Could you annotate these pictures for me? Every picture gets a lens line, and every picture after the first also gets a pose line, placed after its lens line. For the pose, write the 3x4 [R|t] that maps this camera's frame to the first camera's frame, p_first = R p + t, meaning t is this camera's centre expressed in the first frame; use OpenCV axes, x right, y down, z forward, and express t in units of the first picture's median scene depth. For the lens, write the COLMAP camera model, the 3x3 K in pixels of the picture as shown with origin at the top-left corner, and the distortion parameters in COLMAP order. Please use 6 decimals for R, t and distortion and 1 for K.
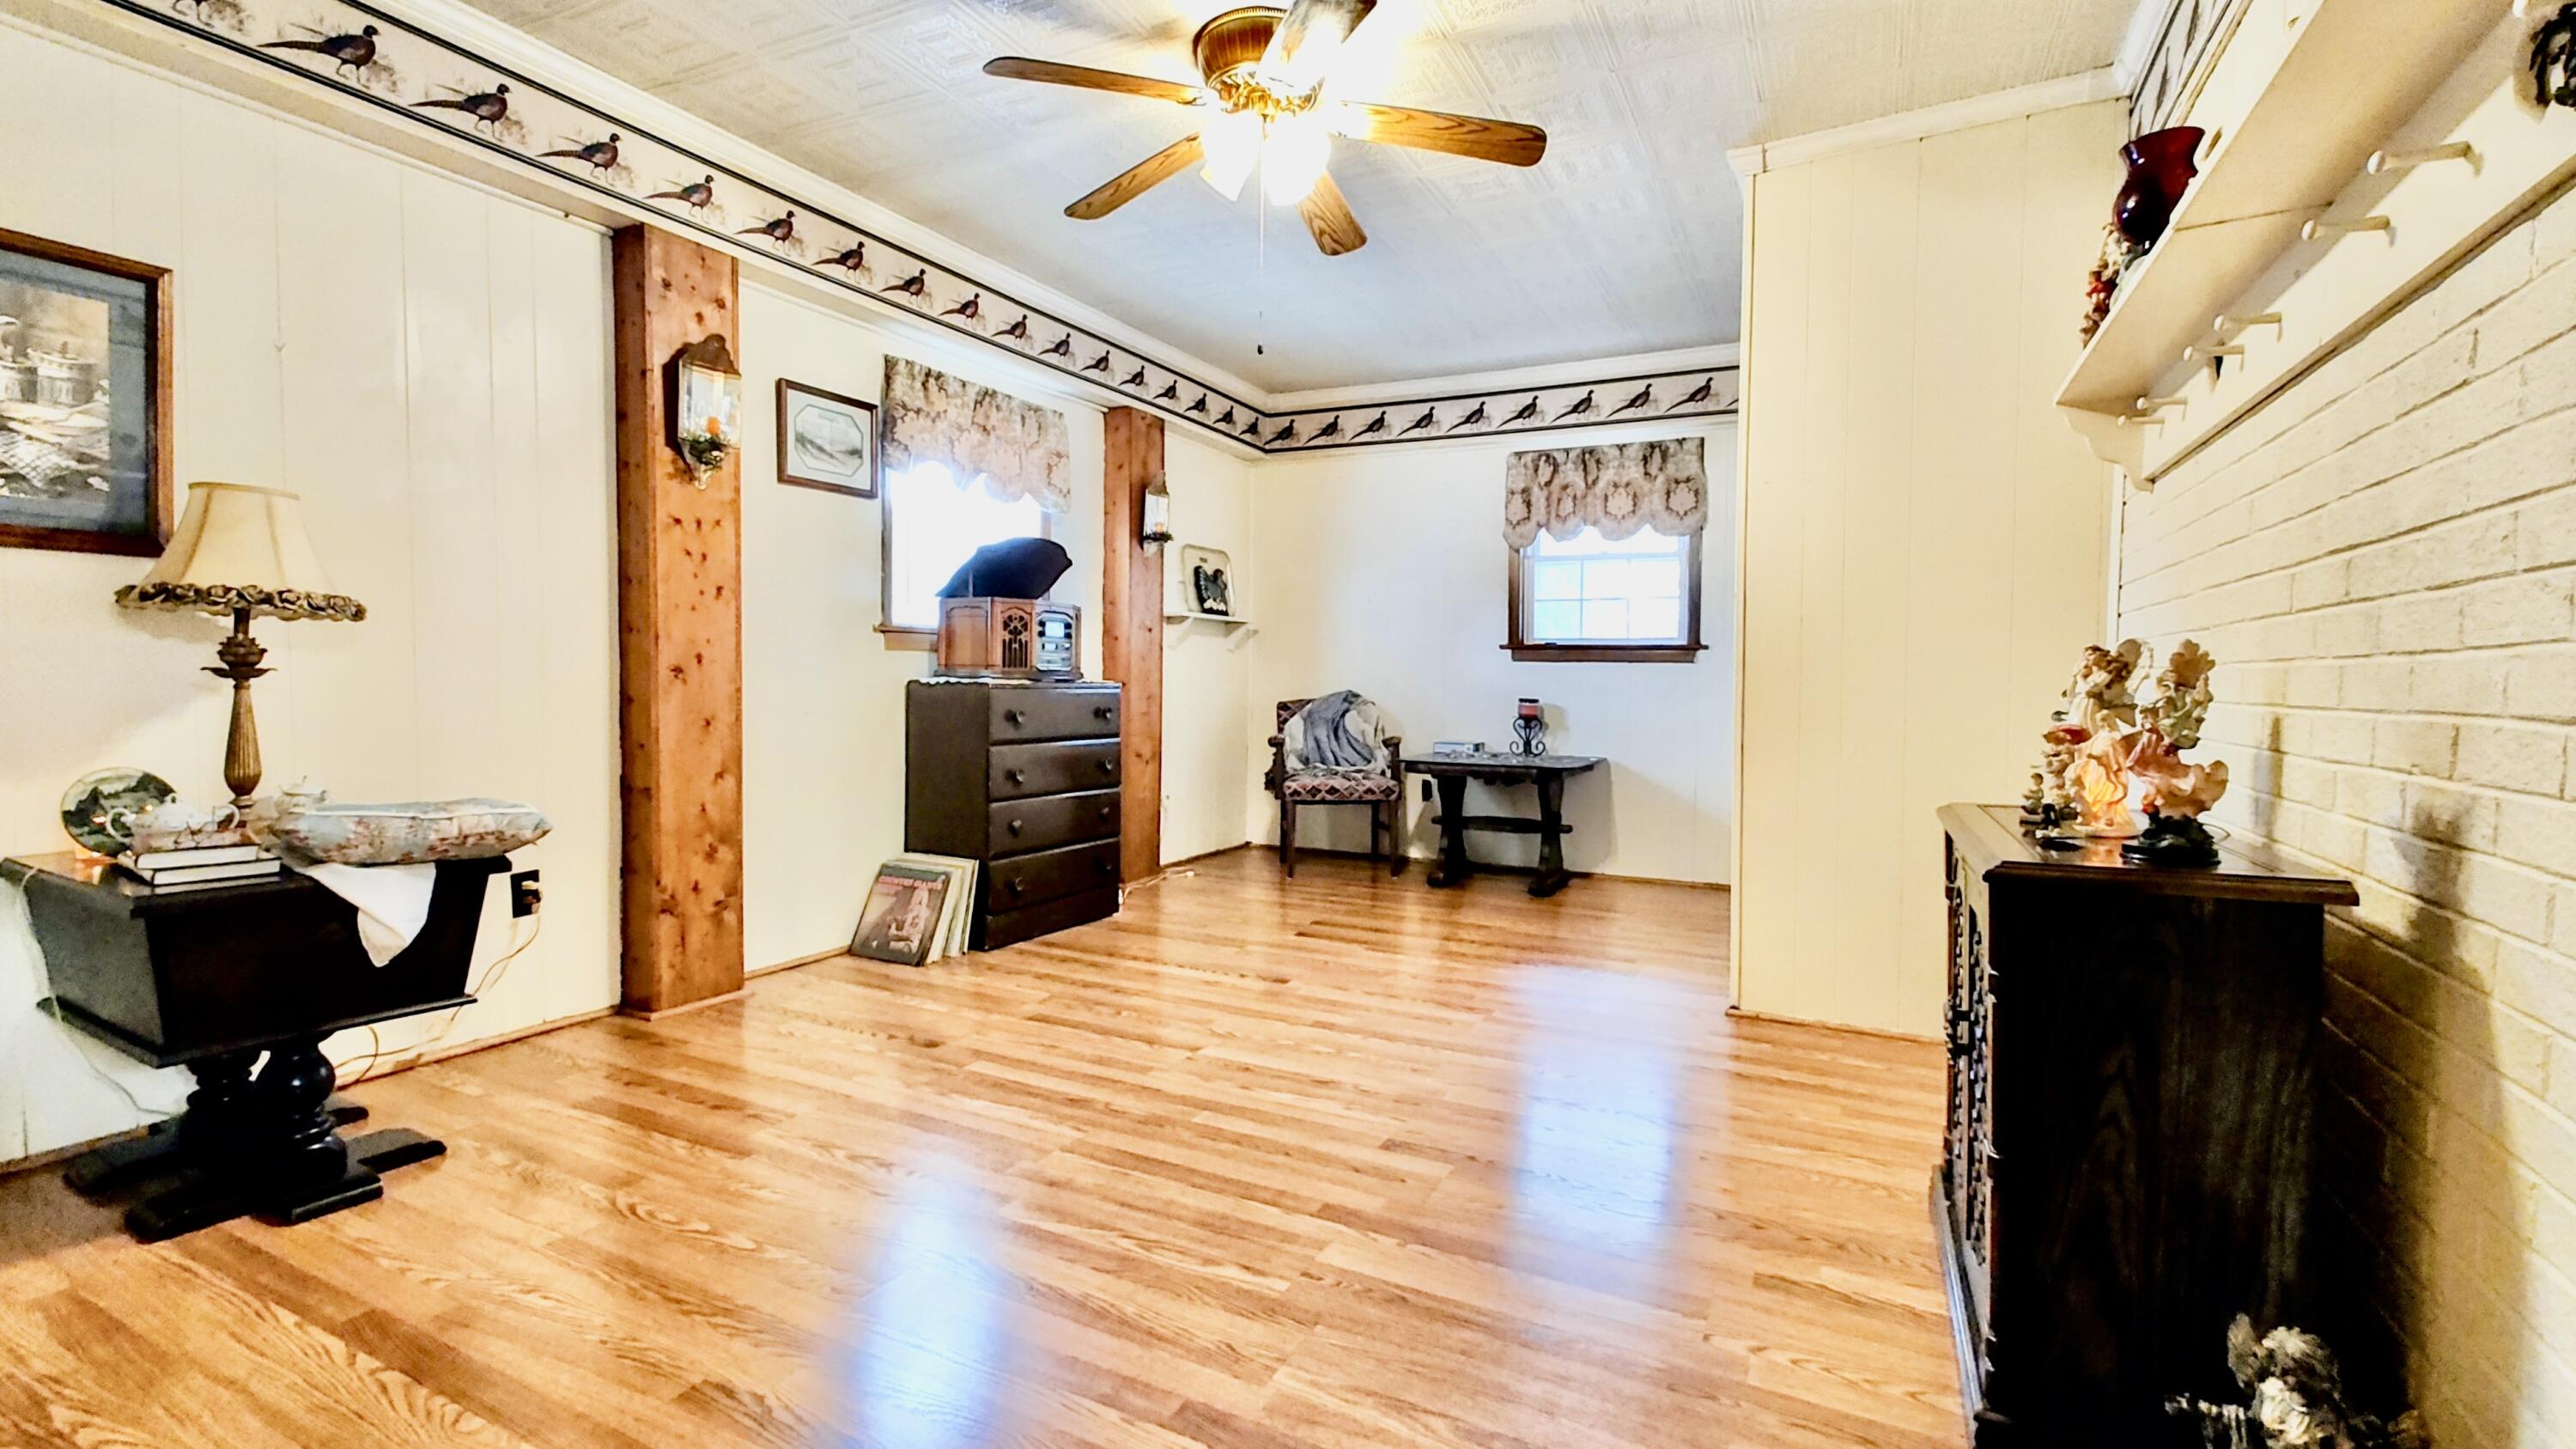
lens RADIAL K [[1084.0, 0, 1291.1], [0, 1084.0, 718.3], [0, 0, 1]] dist [0.001691, 0.000294]
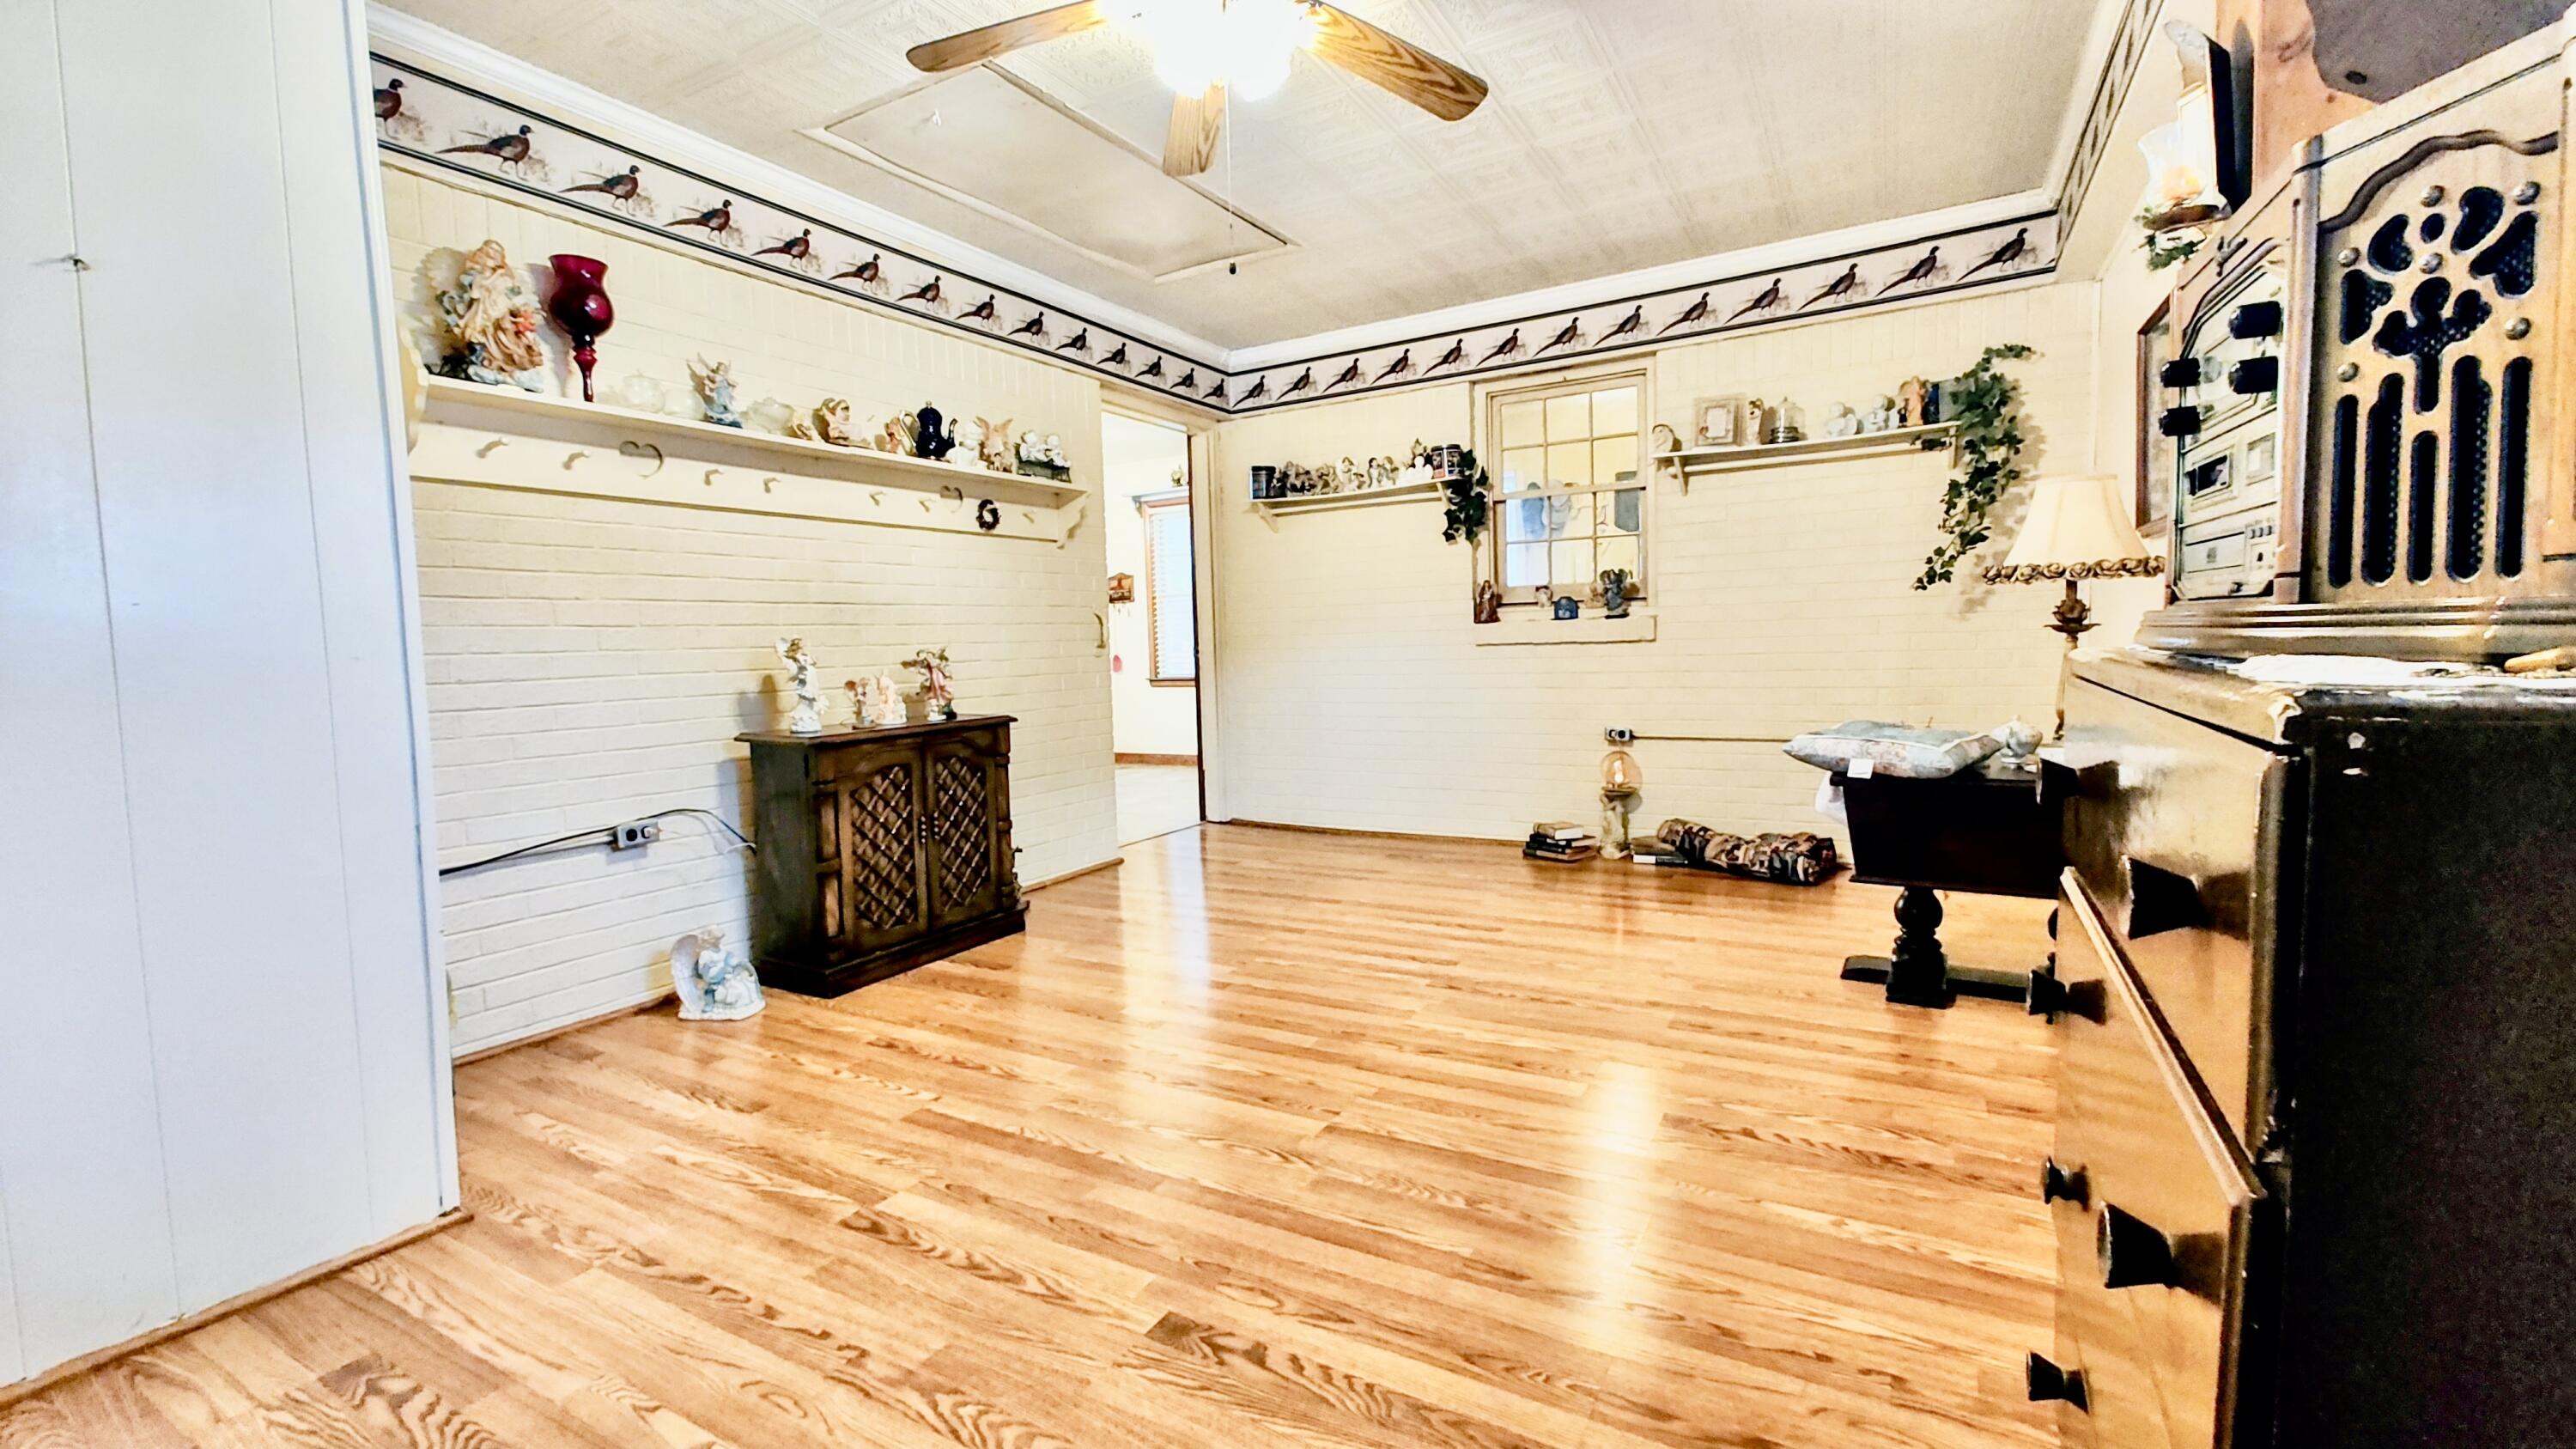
lens RADIAL K [[1084.0, 0, 1291.1], [0, 1084.0, 718.3], [0, 0, 1]] dist [0.001691, 0.000294]
pose [[-0.998826, 0.014470, 0.046231, -0.116114], [0.019293, 0.994215, 0.105663, -0.077486], [-0.044435, 0.106431, -0.993327, 2.007884]]
